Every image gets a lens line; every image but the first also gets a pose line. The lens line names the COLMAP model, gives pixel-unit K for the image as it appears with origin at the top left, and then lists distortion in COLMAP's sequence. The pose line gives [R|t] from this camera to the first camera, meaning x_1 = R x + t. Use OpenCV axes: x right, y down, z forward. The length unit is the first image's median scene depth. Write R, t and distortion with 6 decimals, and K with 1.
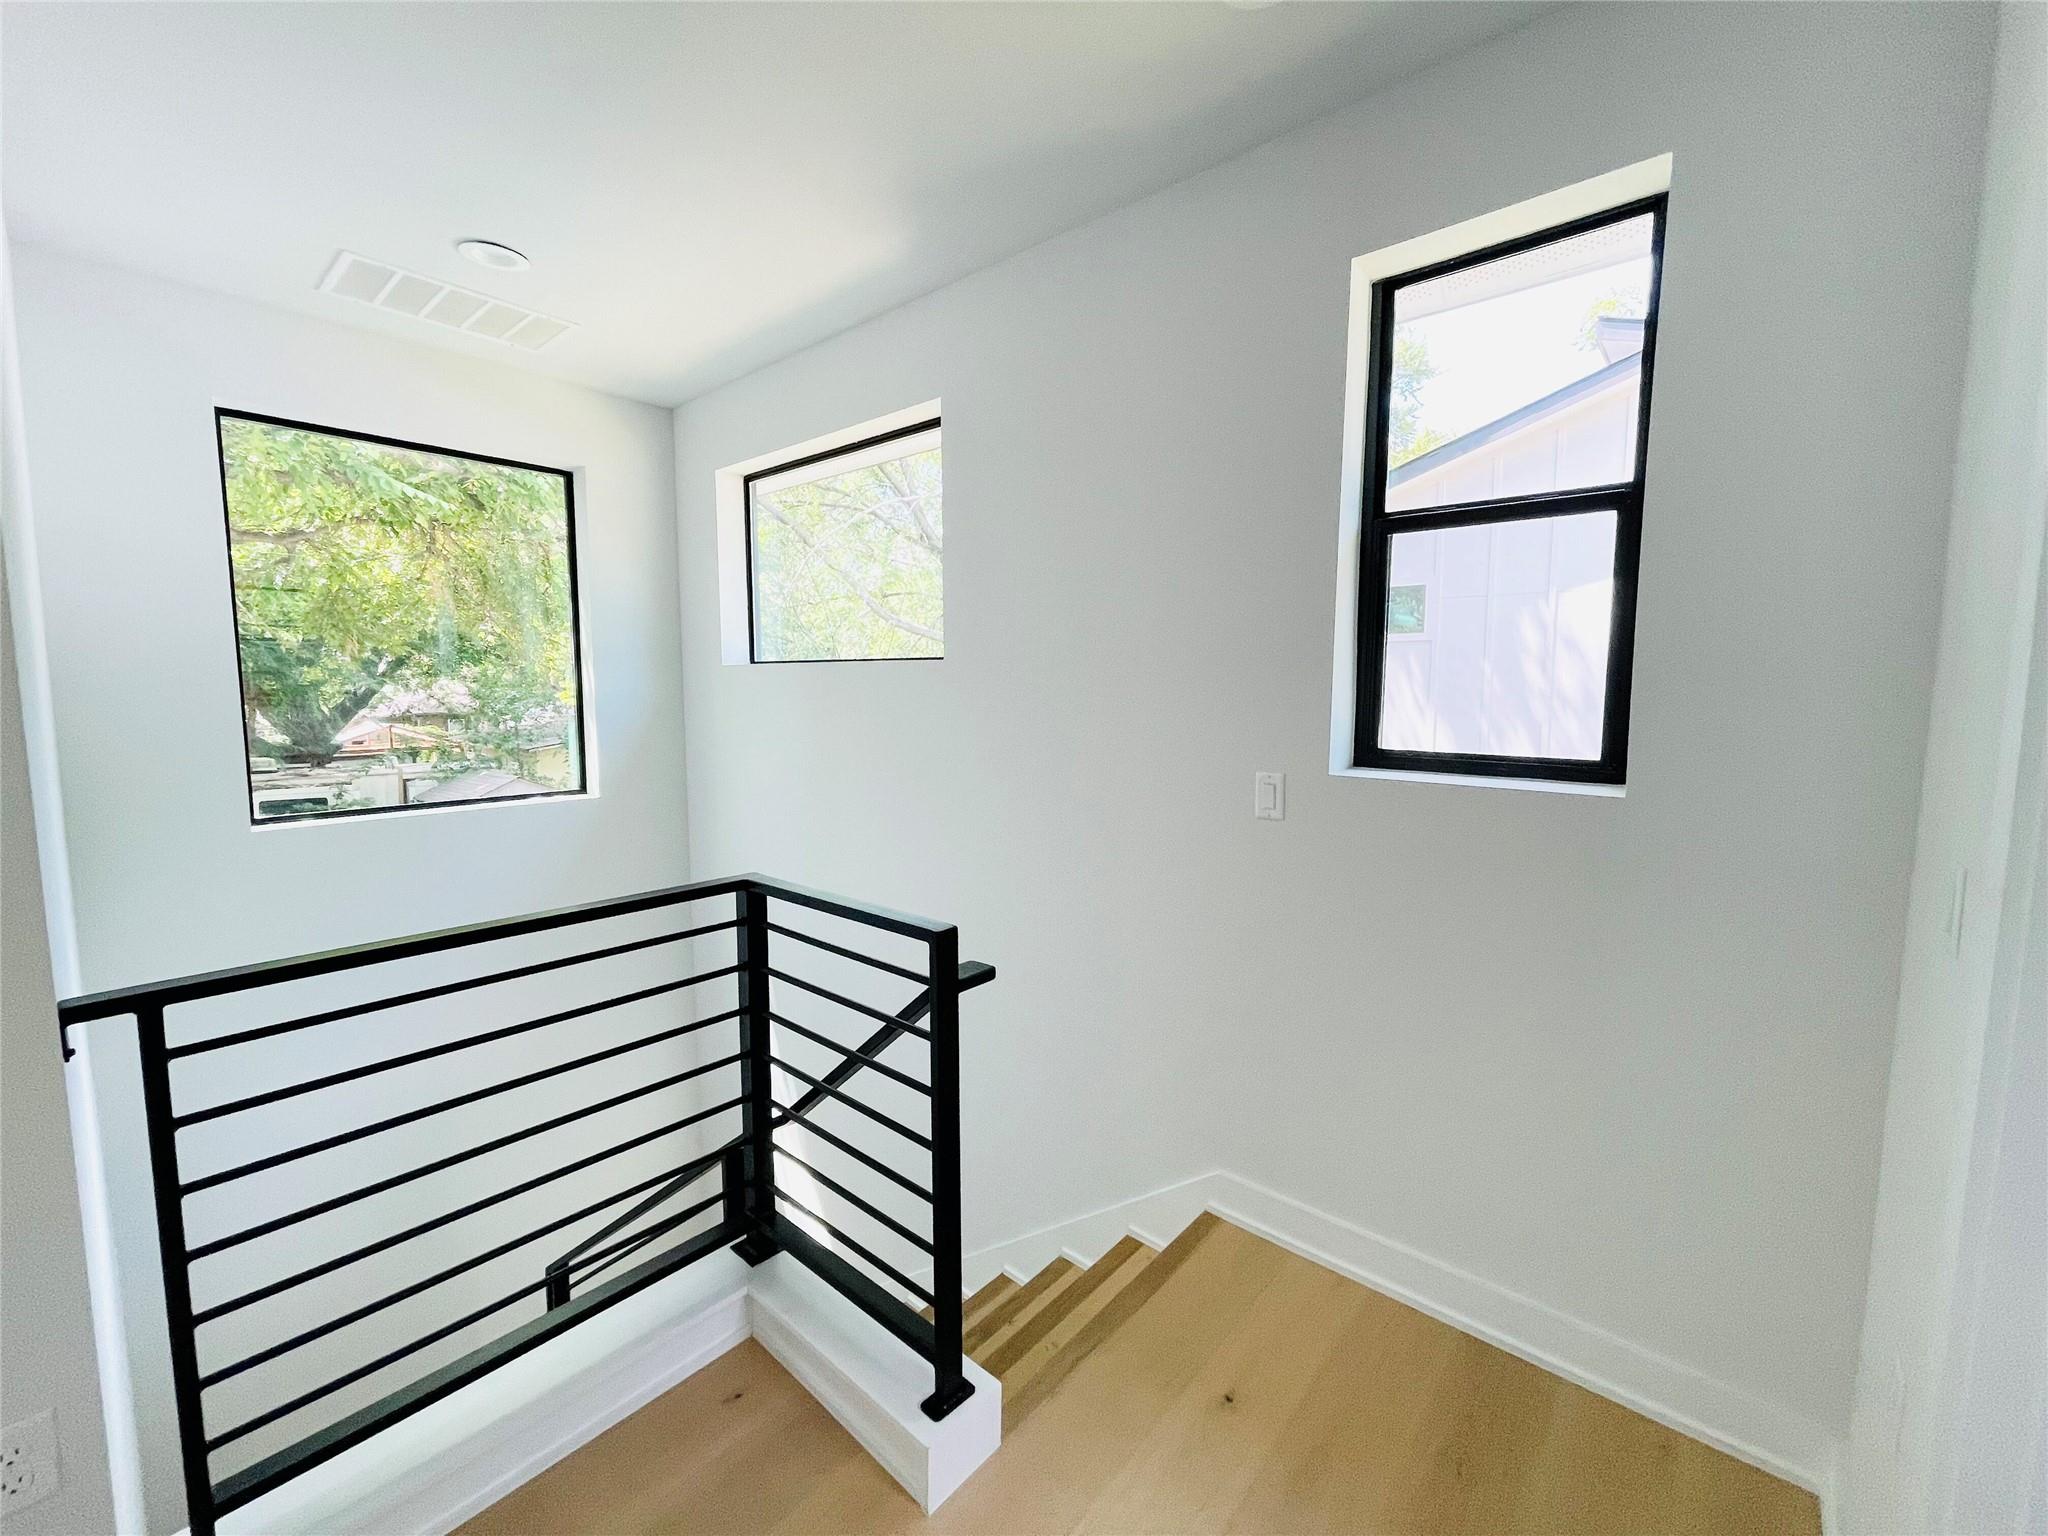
lens RADIAL K [[825.5, 0, 1024.0], [0, 825.5, 768.0], [0, 0, 1]] dist [-0.010960, -0.000060]
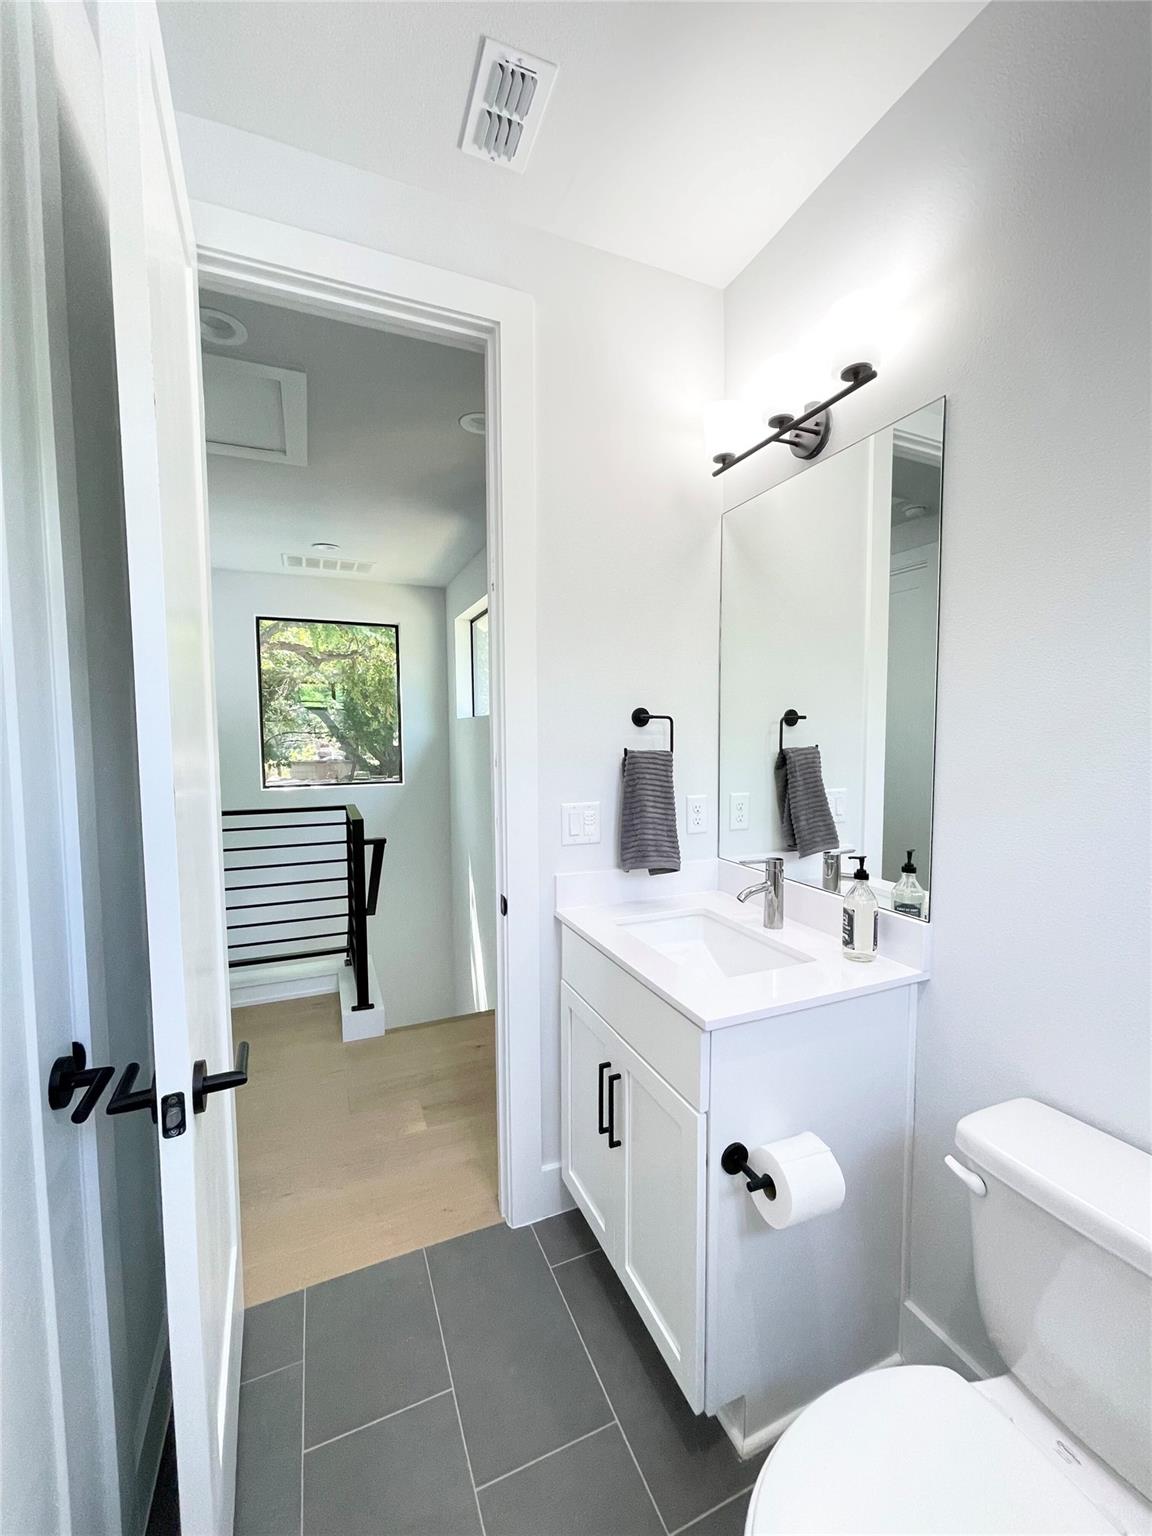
lens RADIAL K [[619.2, 0, 576.1], [0, 619.2, 775.2], [0, 0, 1]] dist [0.000864, -0.000627]
pose [[0.899714, 0.022451, -0.435902, 0.530114], [-0.034558, 0.999205, -0.019866, 0.028565], [0.435109, 0.032938, 0.899775, -0.184414]]
